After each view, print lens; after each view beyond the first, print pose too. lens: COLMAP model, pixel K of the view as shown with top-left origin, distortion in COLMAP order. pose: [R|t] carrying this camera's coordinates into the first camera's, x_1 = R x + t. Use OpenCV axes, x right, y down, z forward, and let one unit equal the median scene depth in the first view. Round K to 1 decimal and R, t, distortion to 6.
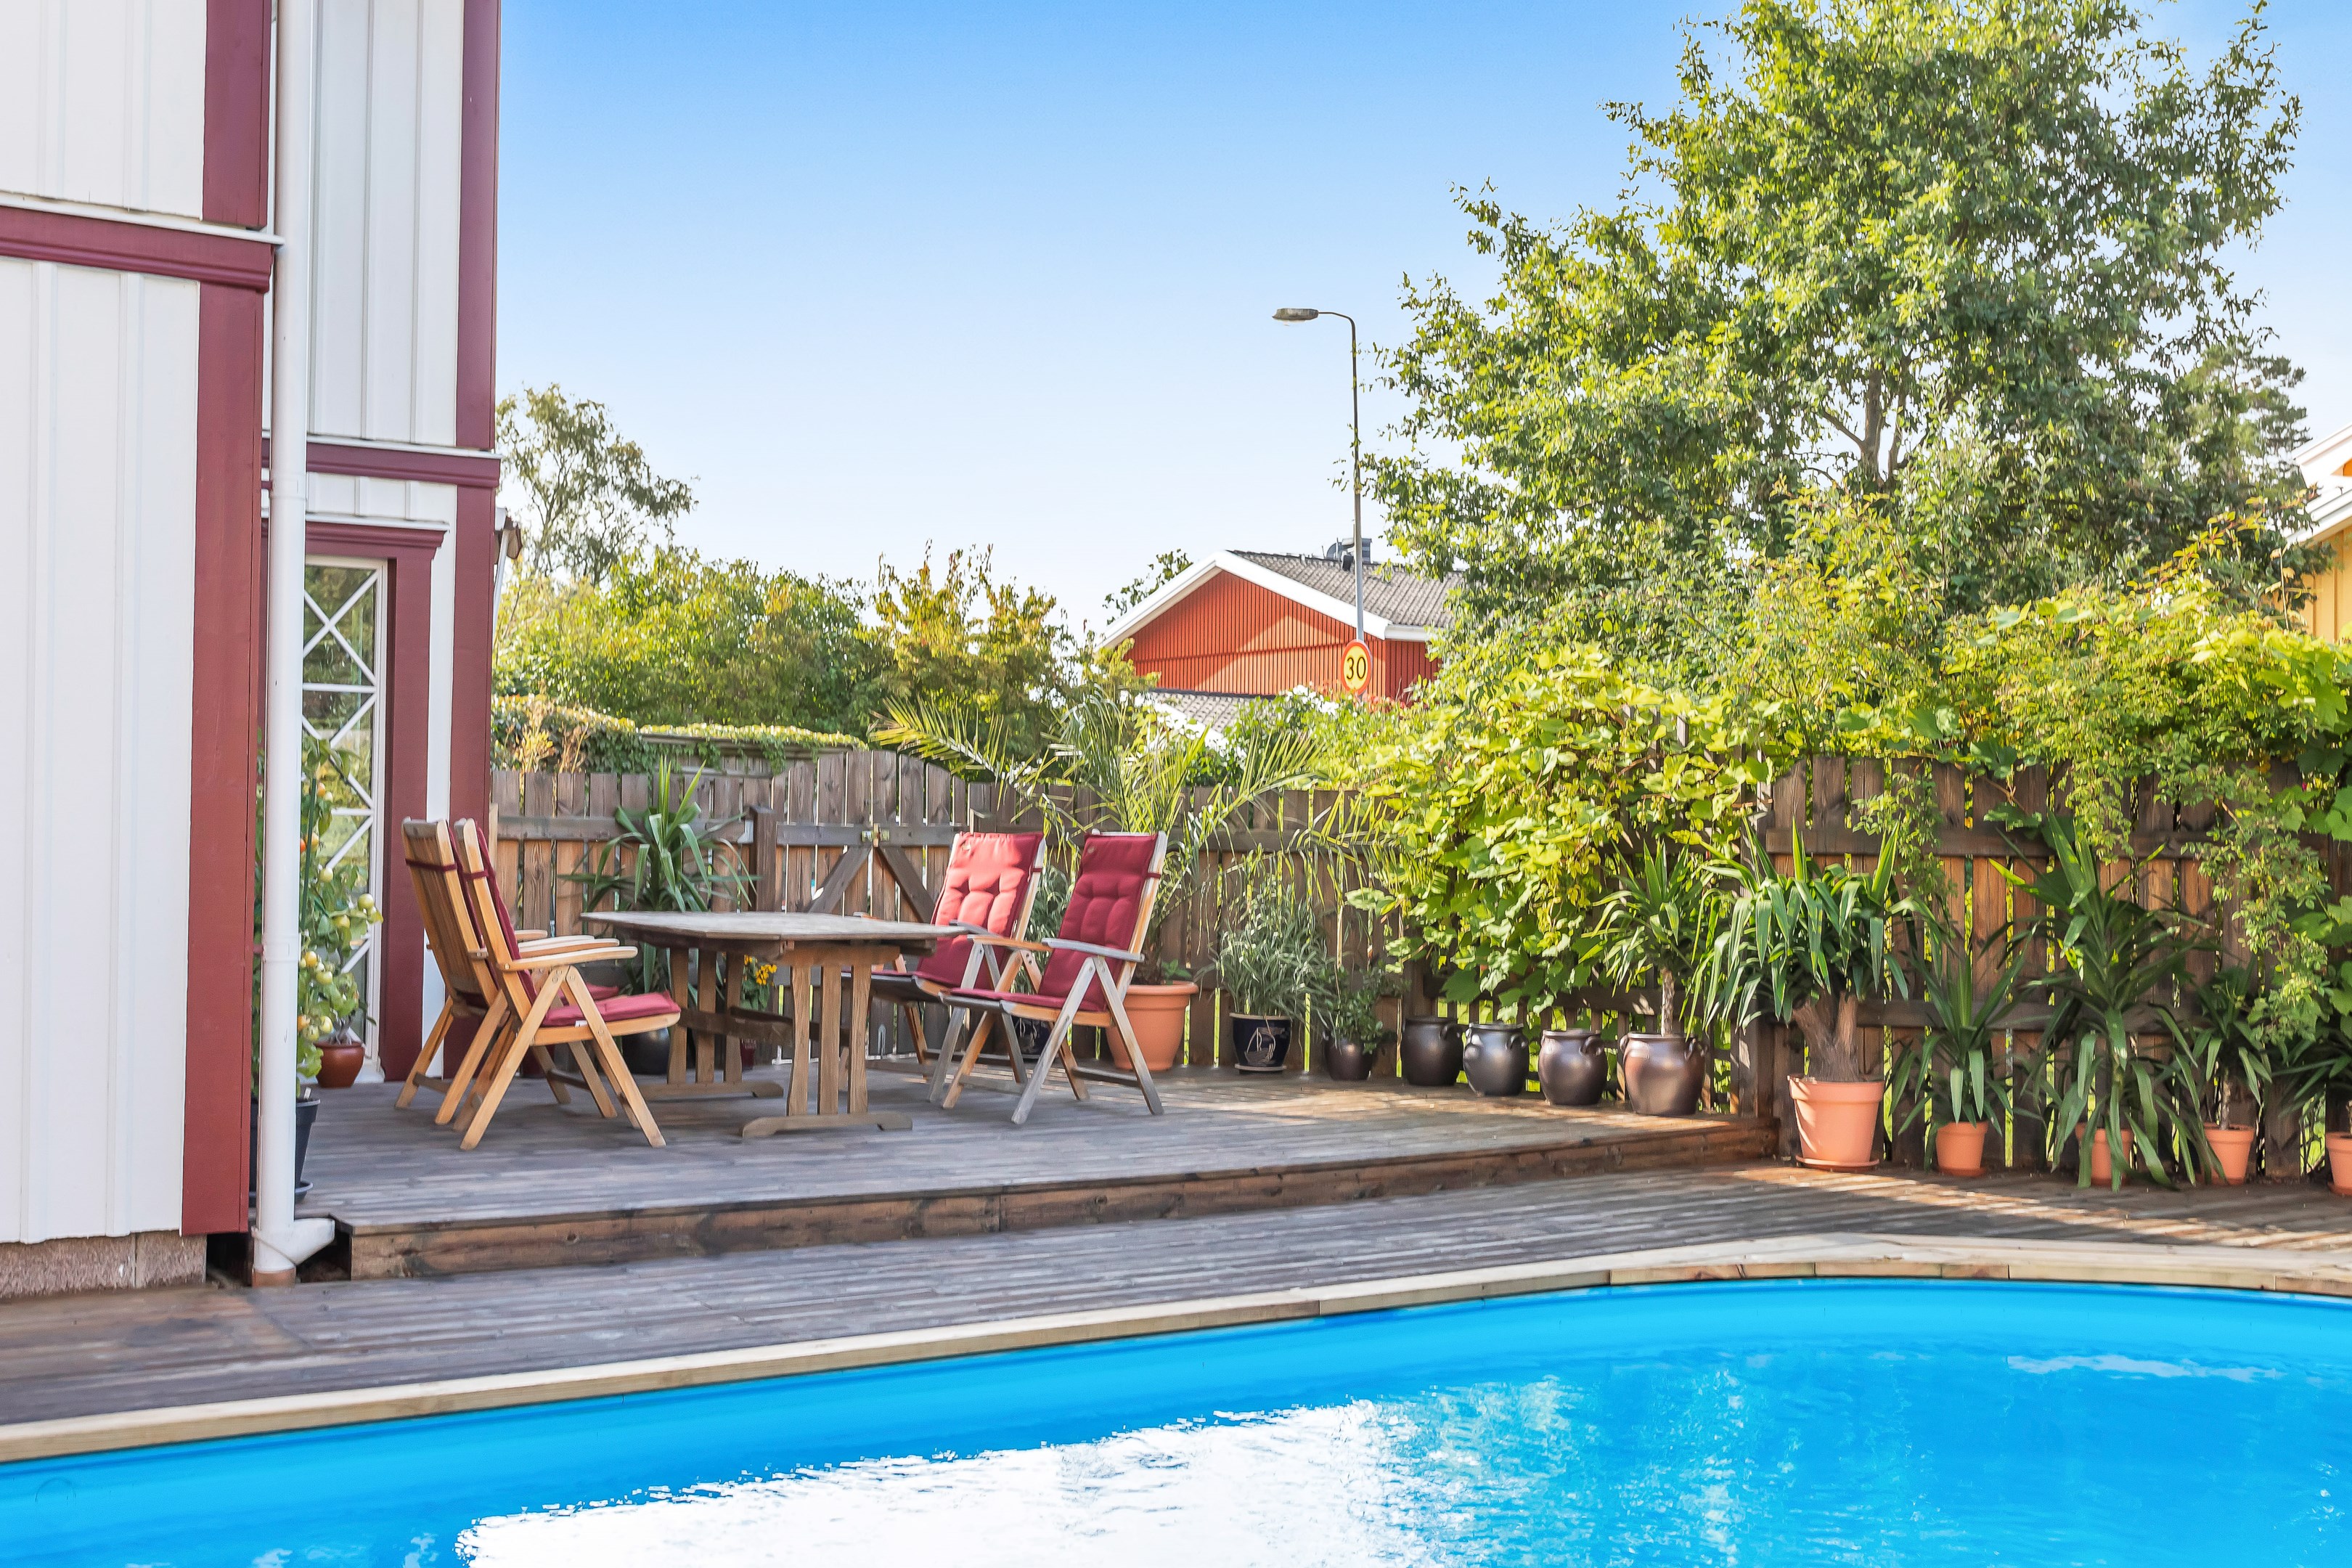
lens RADIAL K [[2620.1, 0, 1139.2], [0, 2620.1, 864.7], [0, 0, 1]] dist [-0.022315, 0.000000]
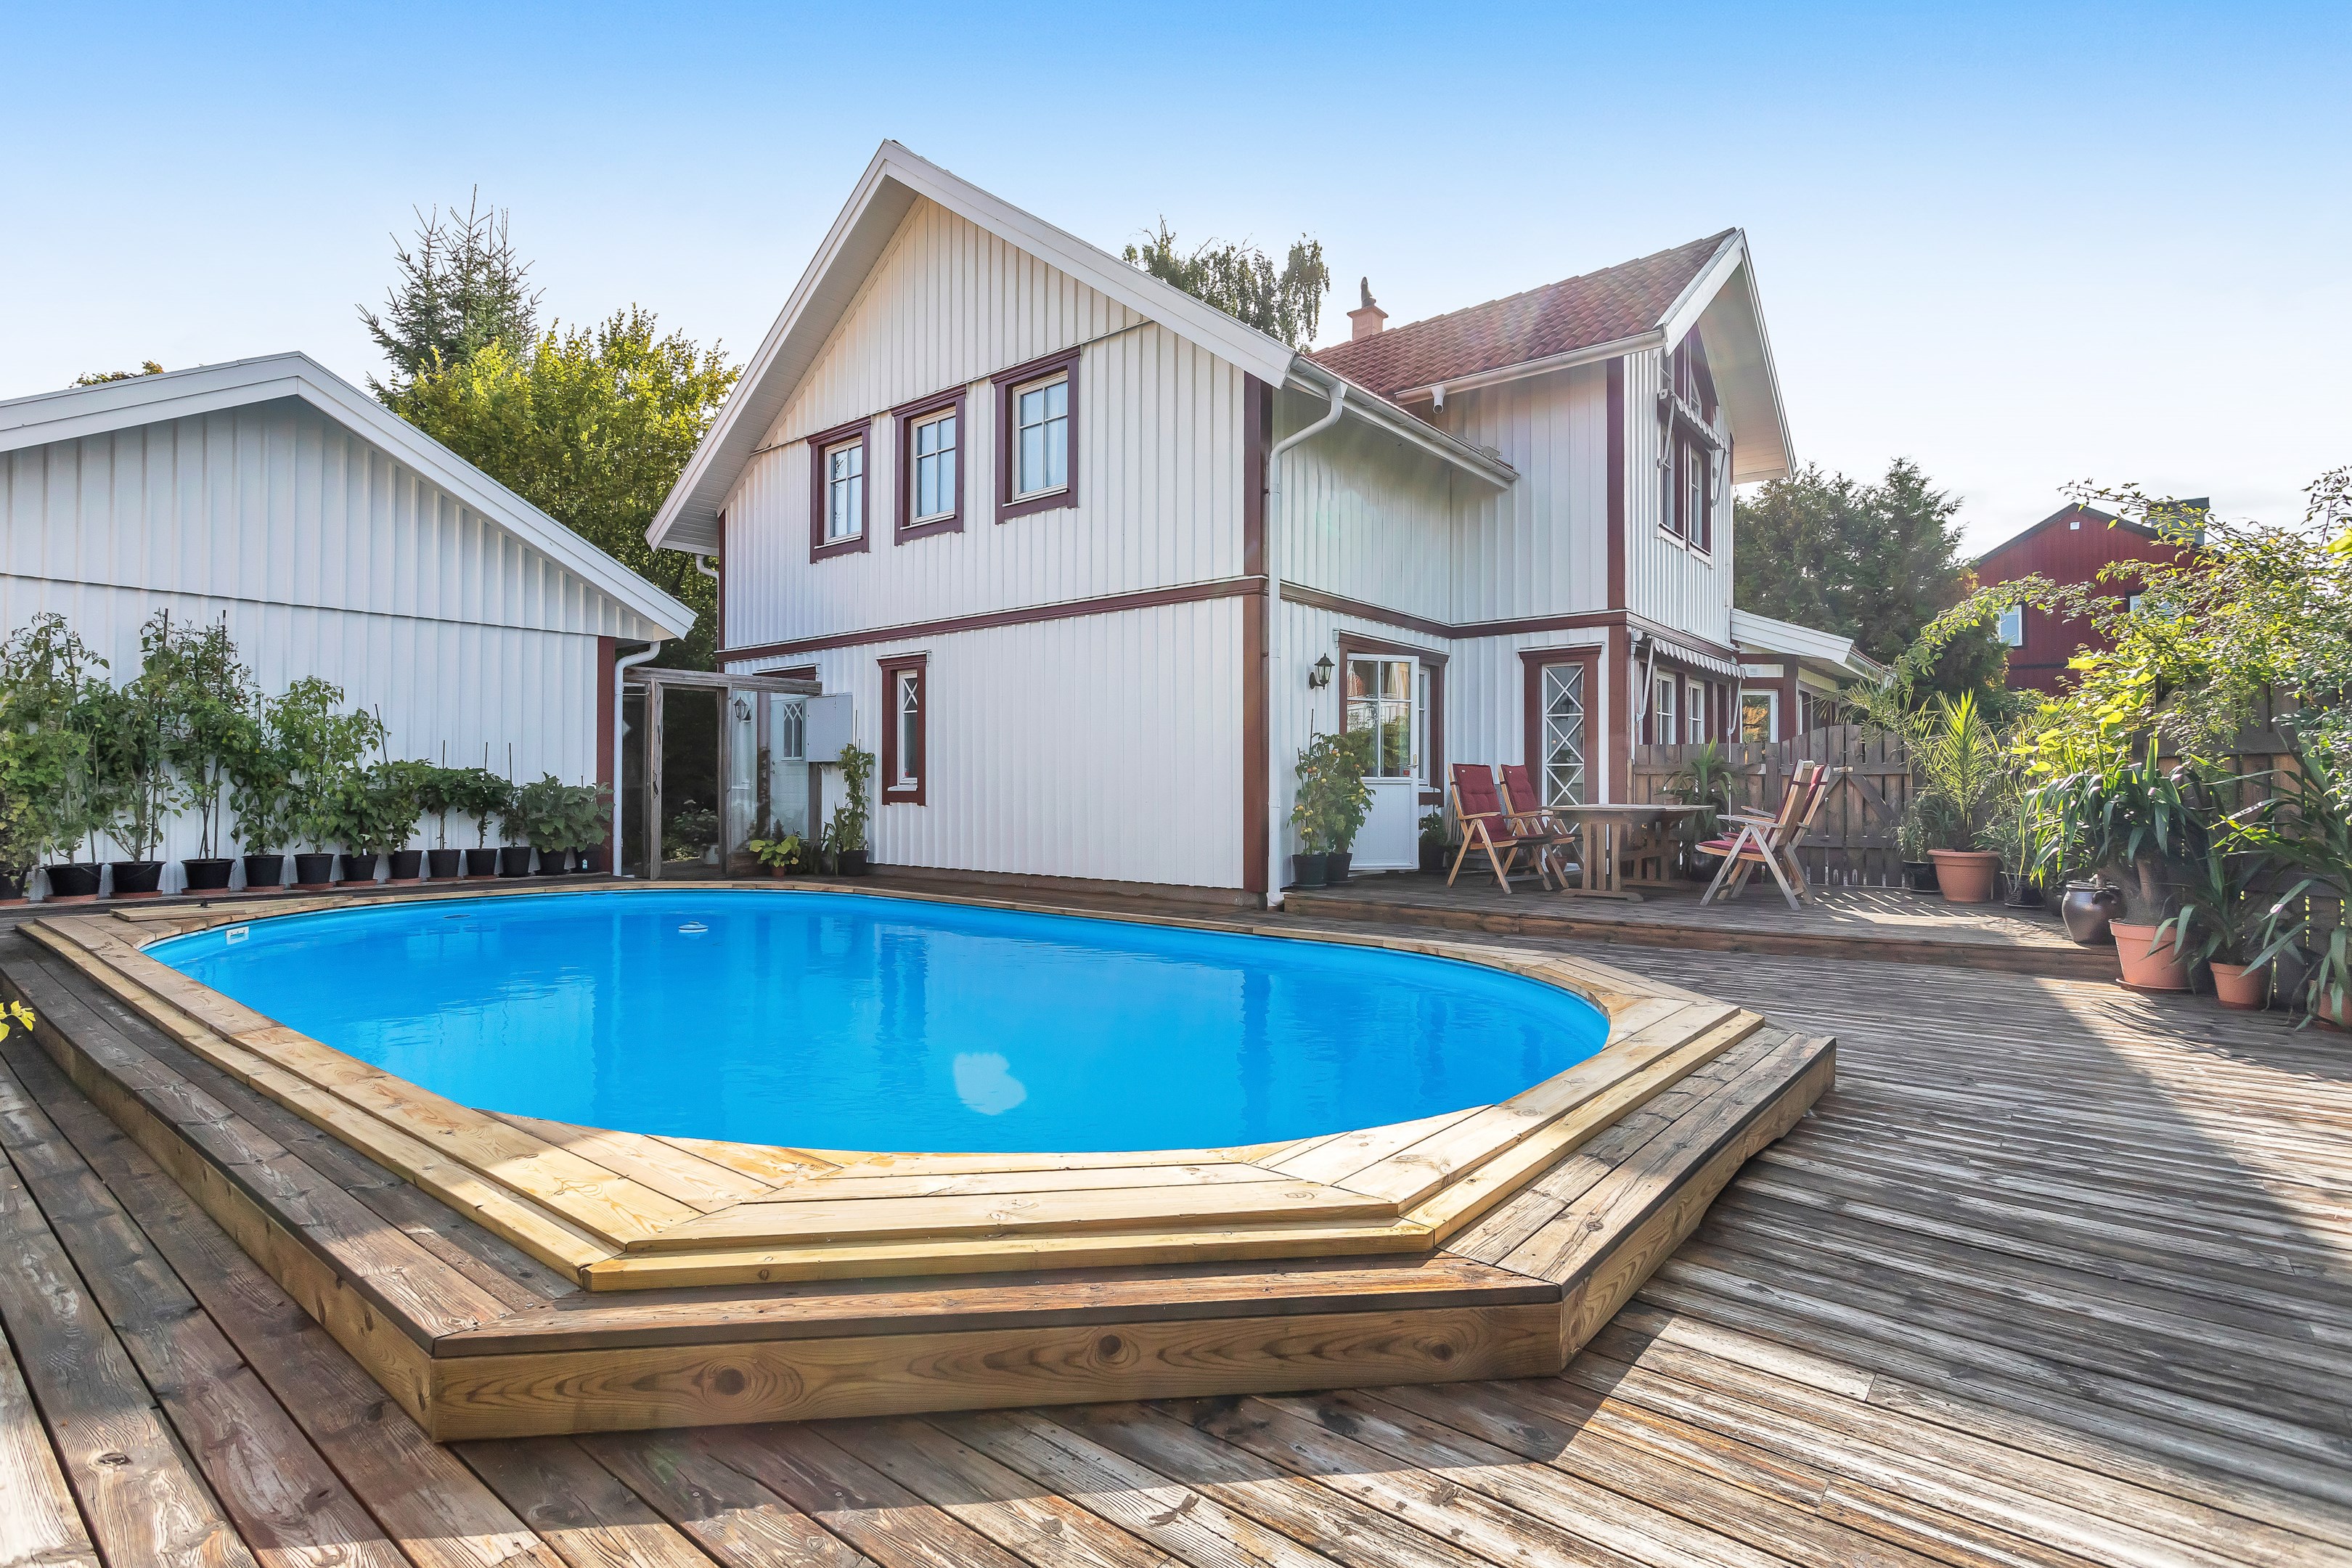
lens RADIAL K [[1141.7, 0, 1176.2], [0, 1141.7, 786.3], [0, 0, 1]] dist [0.004721, 0.000986]
pose [[0.315134, -0.015865, -0.948915, 0.647504], [-0.011780, 0.999718, -0.020626, 0.028993], [0.948974, 0.017678, 0.314858, 0.327533]]
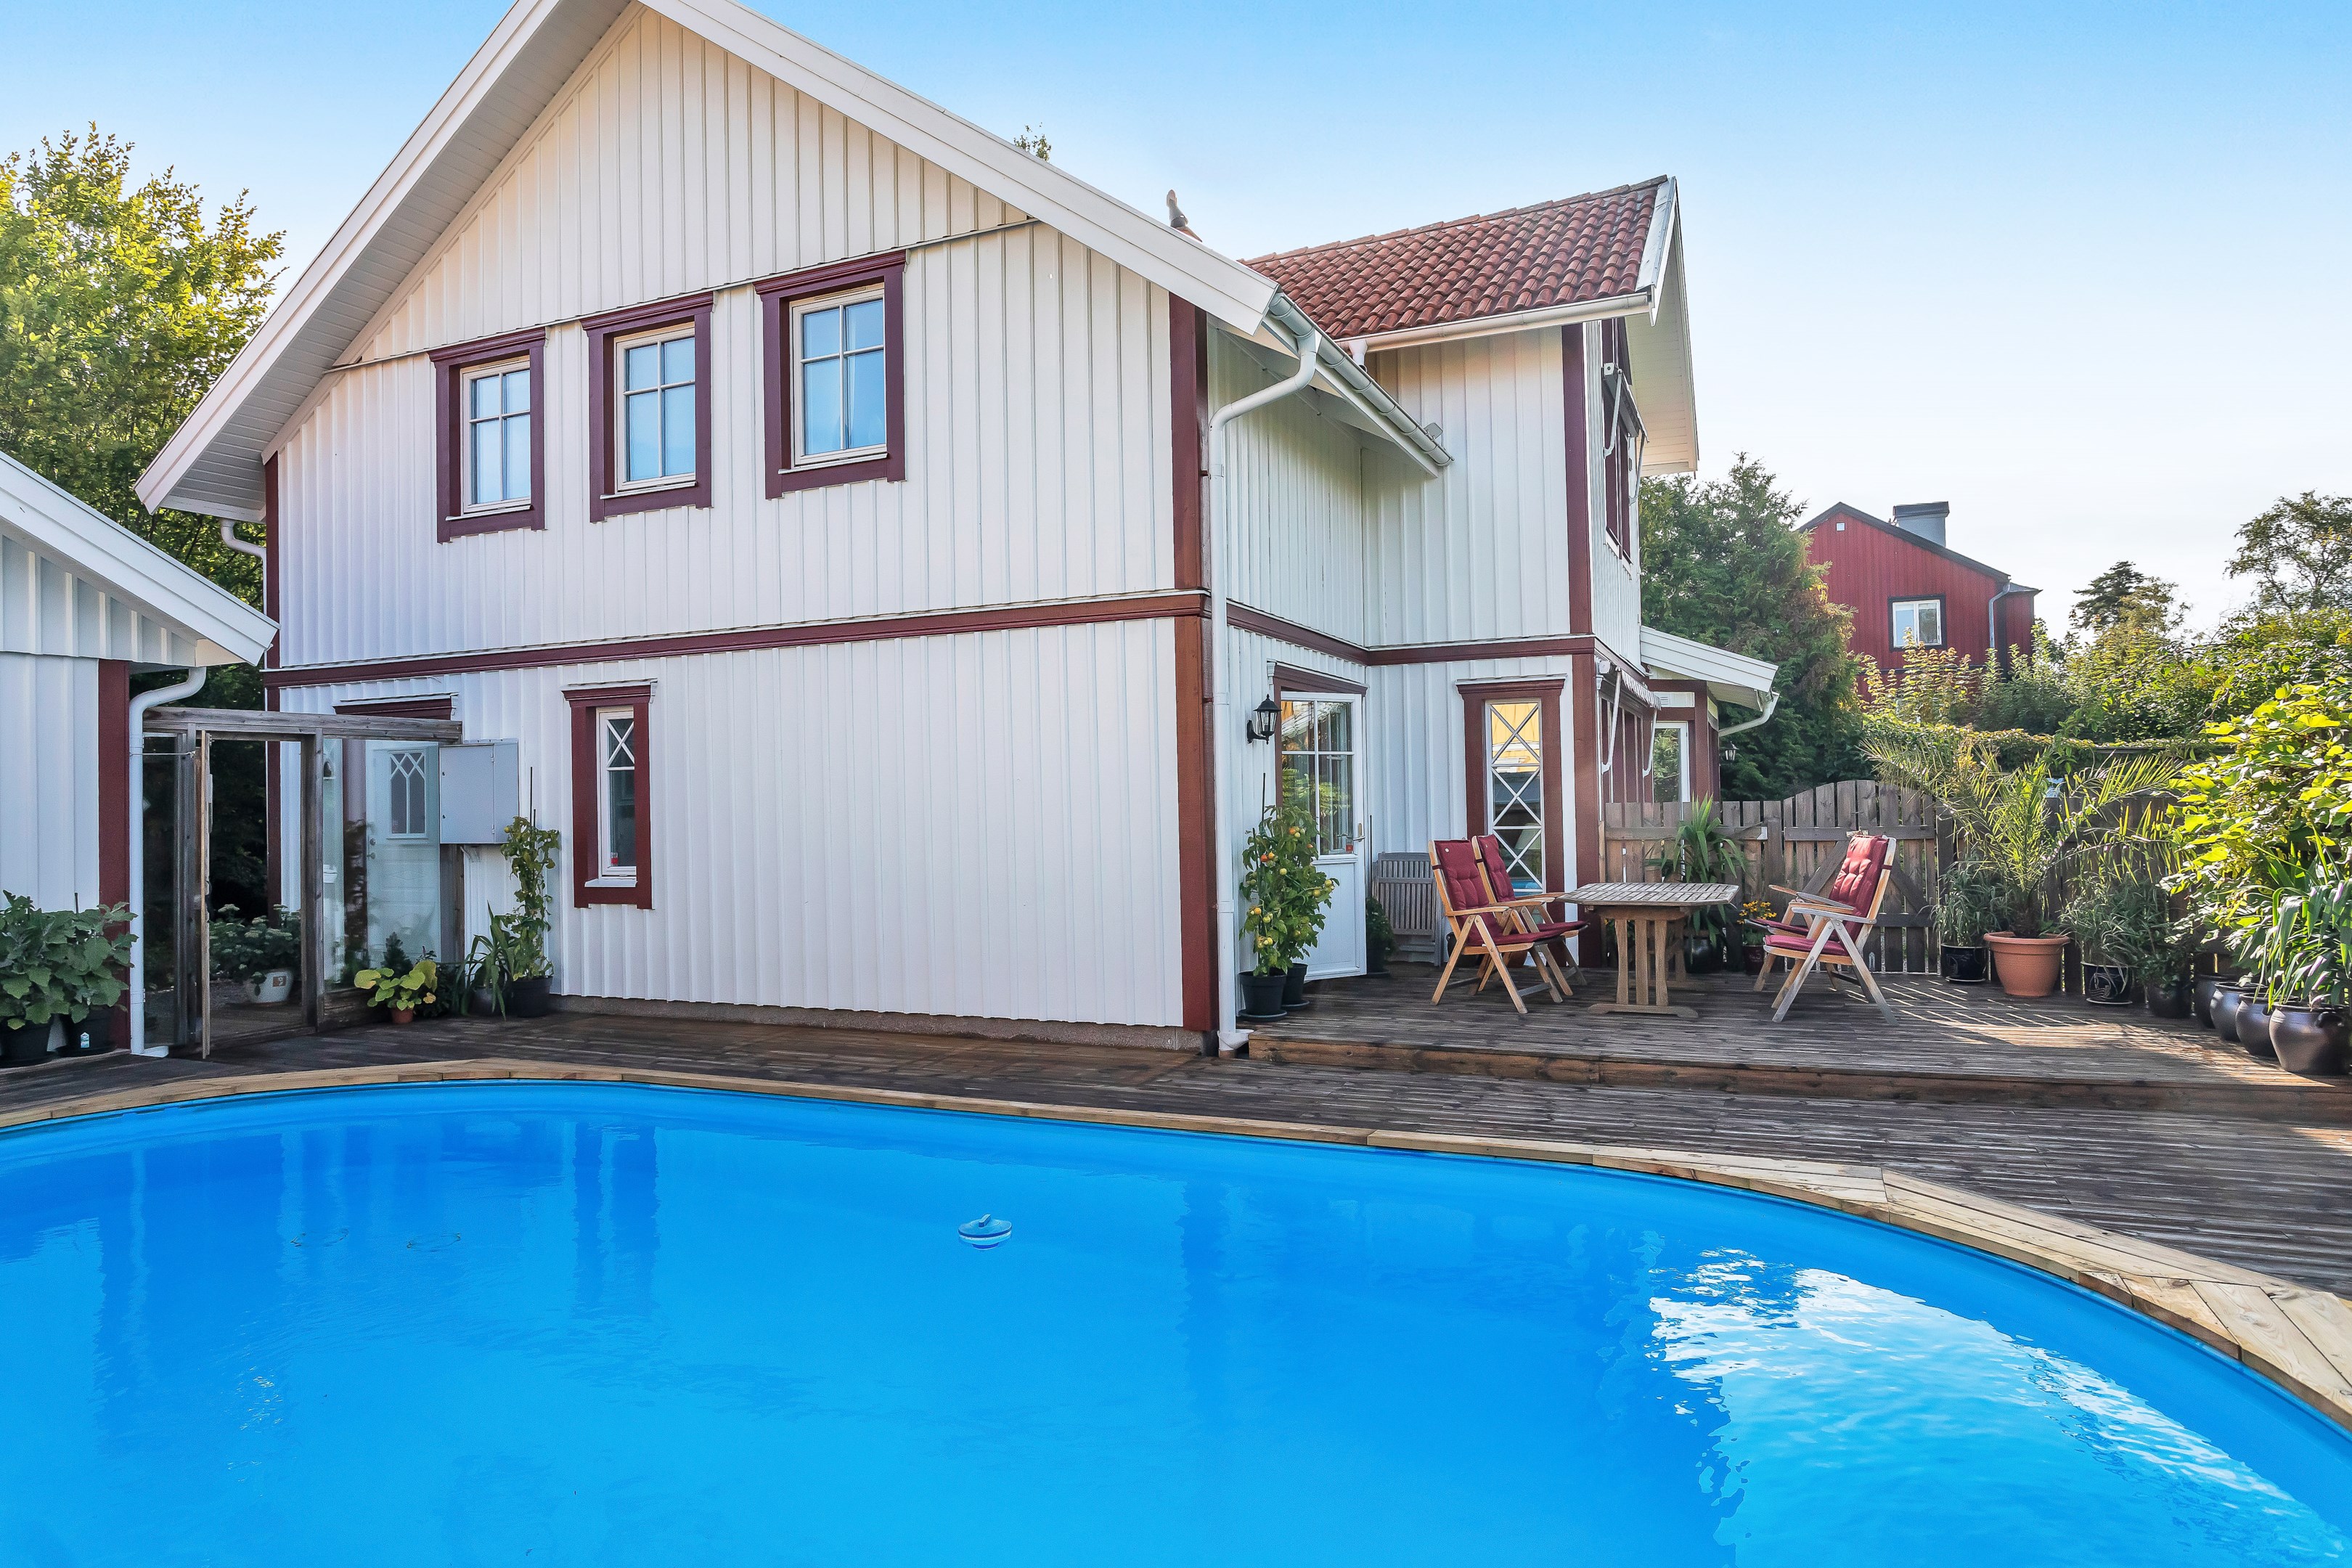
lens RADIAL K [[1393.4, 0, 1173.4], [0, 1393.4, 786.6], [0, 0, 1]] dist [-0.005888, 0.003345]
pose [[0.555143, -0.034097, -0.831056, 0.450339], [0.014479, 0.999404, -0.031332, -0.023389], [0.831629, 0.005361, 0.555306, 0.213953]]
